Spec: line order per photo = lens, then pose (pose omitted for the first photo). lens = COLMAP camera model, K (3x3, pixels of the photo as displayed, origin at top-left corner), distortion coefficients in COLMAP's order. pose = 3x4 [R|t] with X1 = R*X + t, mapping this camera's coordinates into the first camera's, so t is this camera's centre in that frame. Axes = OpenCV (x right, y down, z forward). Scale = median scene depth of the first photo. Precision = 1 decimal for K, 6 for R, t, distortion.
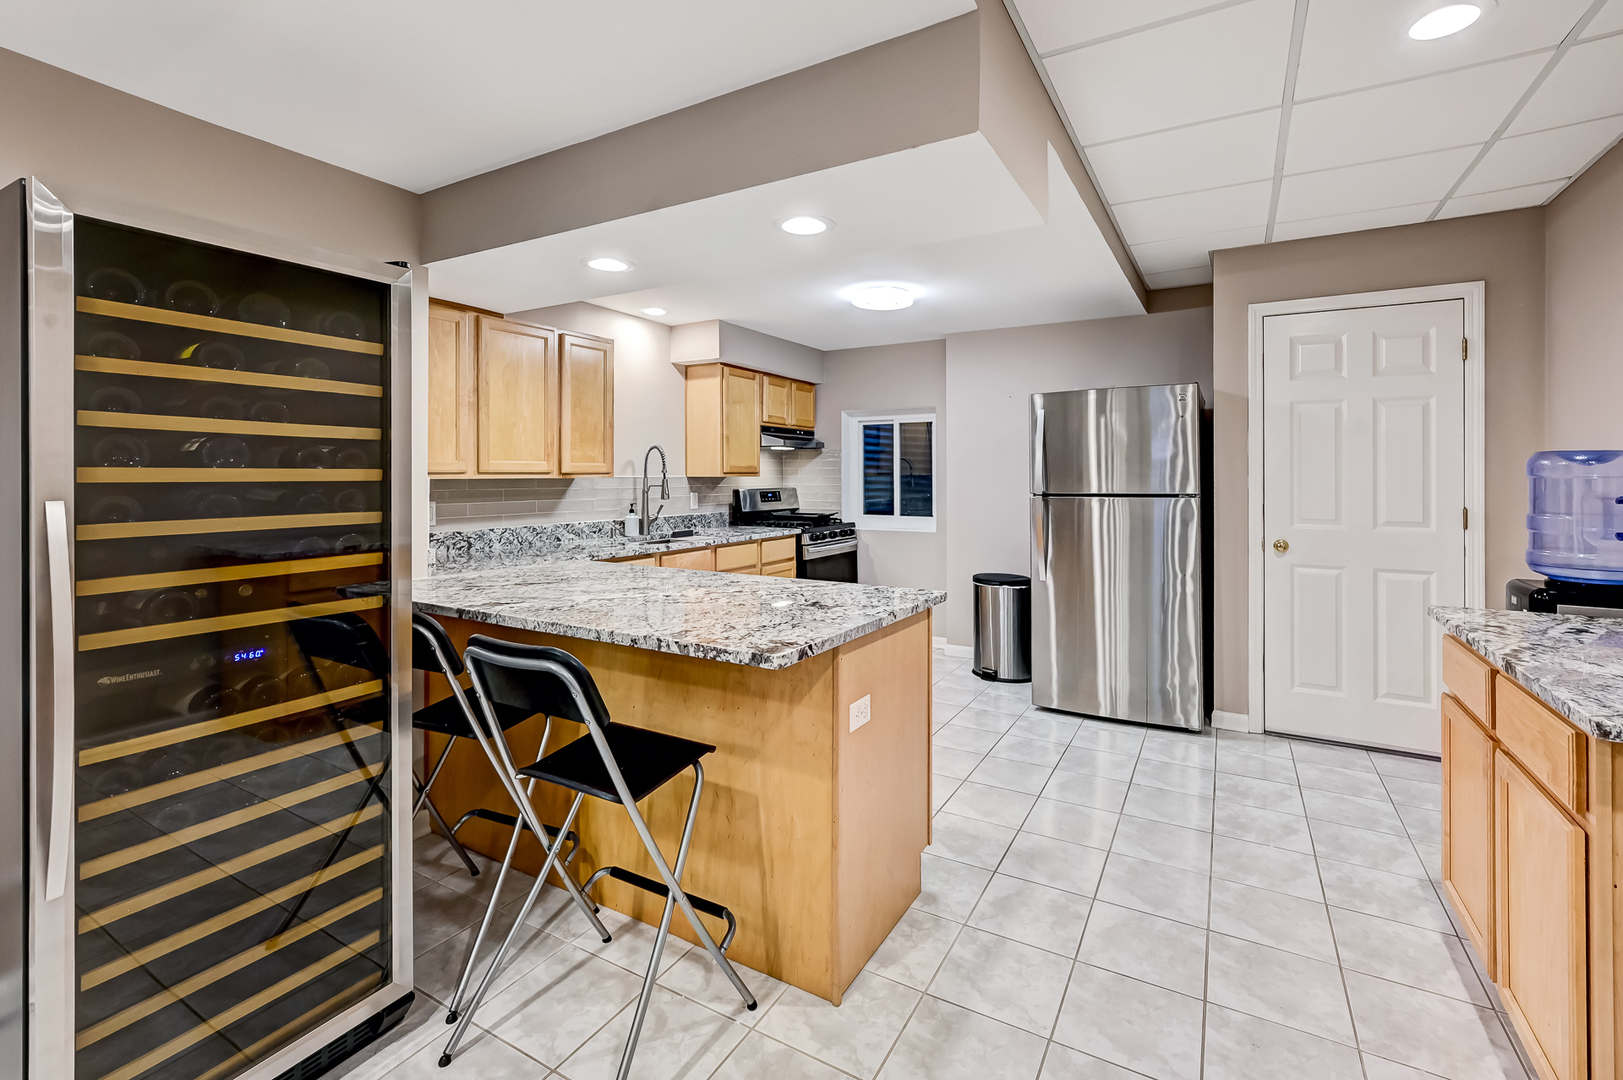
lens RADIAL K [[711.6, 0, 818.5], [0, 711.6, 474.3], [0, 0, 1]] dist [0.000009, -0.000065]
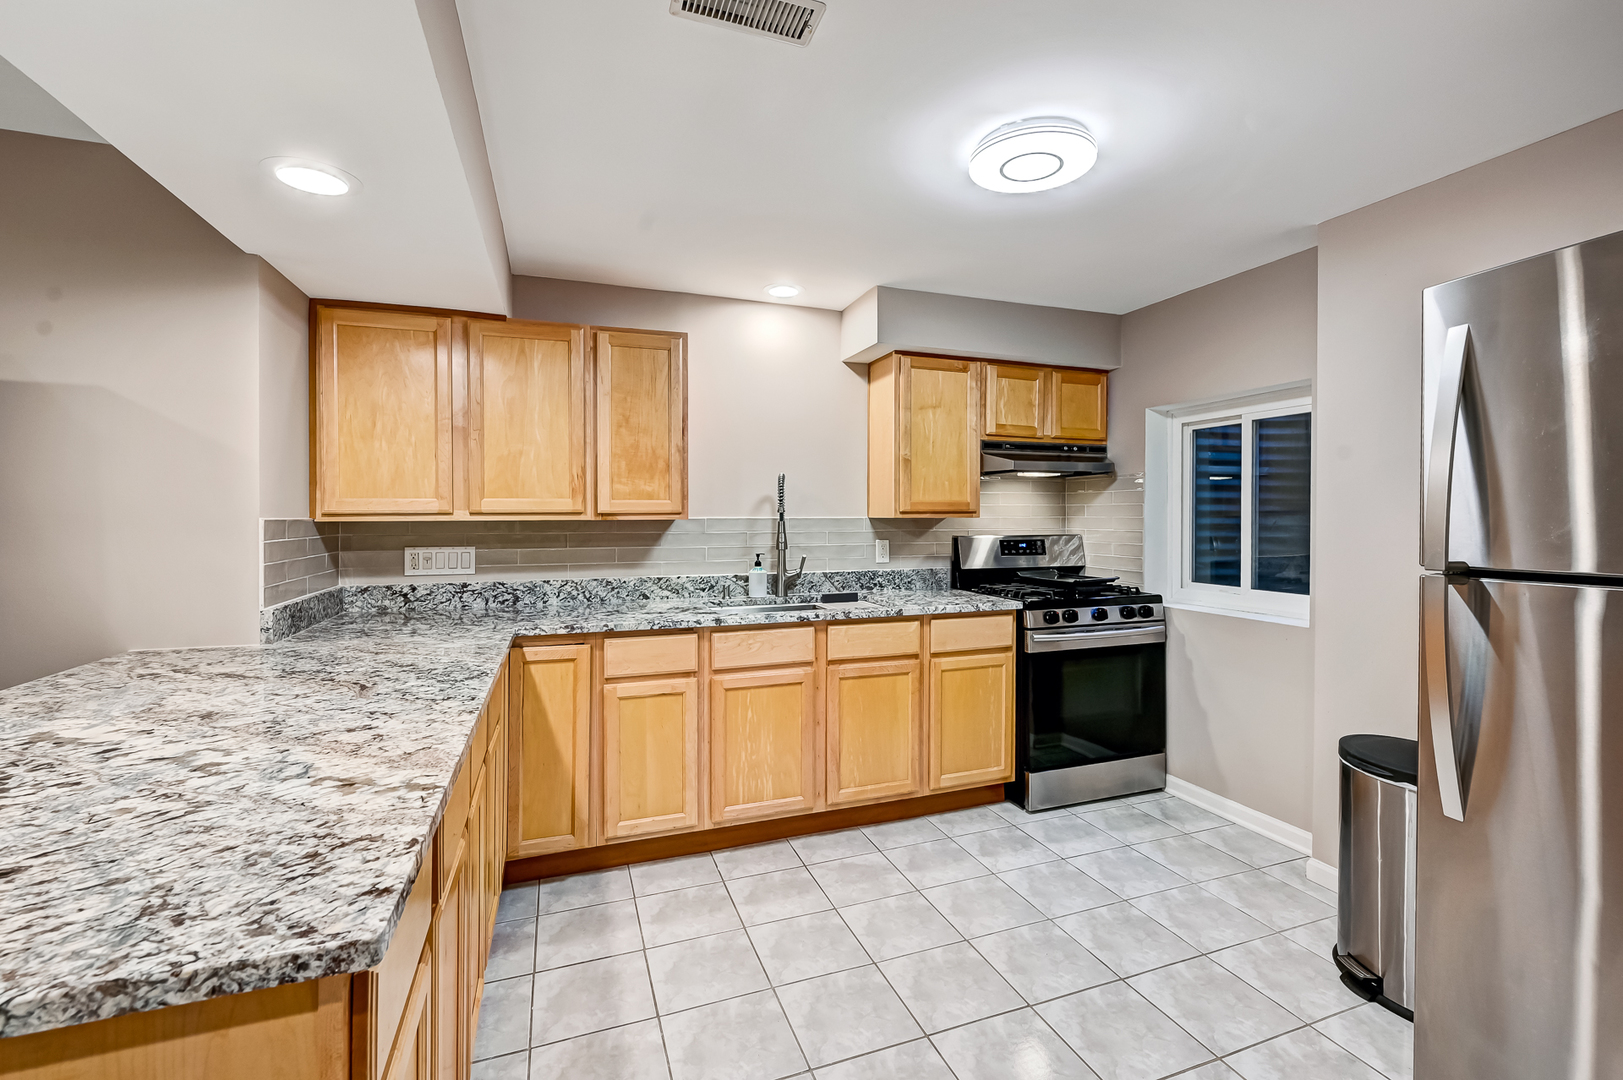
lens RADIAL K [[710.4, 0, 818.4], [0, 710.4, 517.5], [0, 0, 1]] dist [0.000152, 0.000026]
pose [[0.773220, 0.001086, -0.634136, 0.230582], [0.001867, 0.999990, 0.003990, 0.000169], [0.634135, -0.004269, 0.773211, 0.409775]]
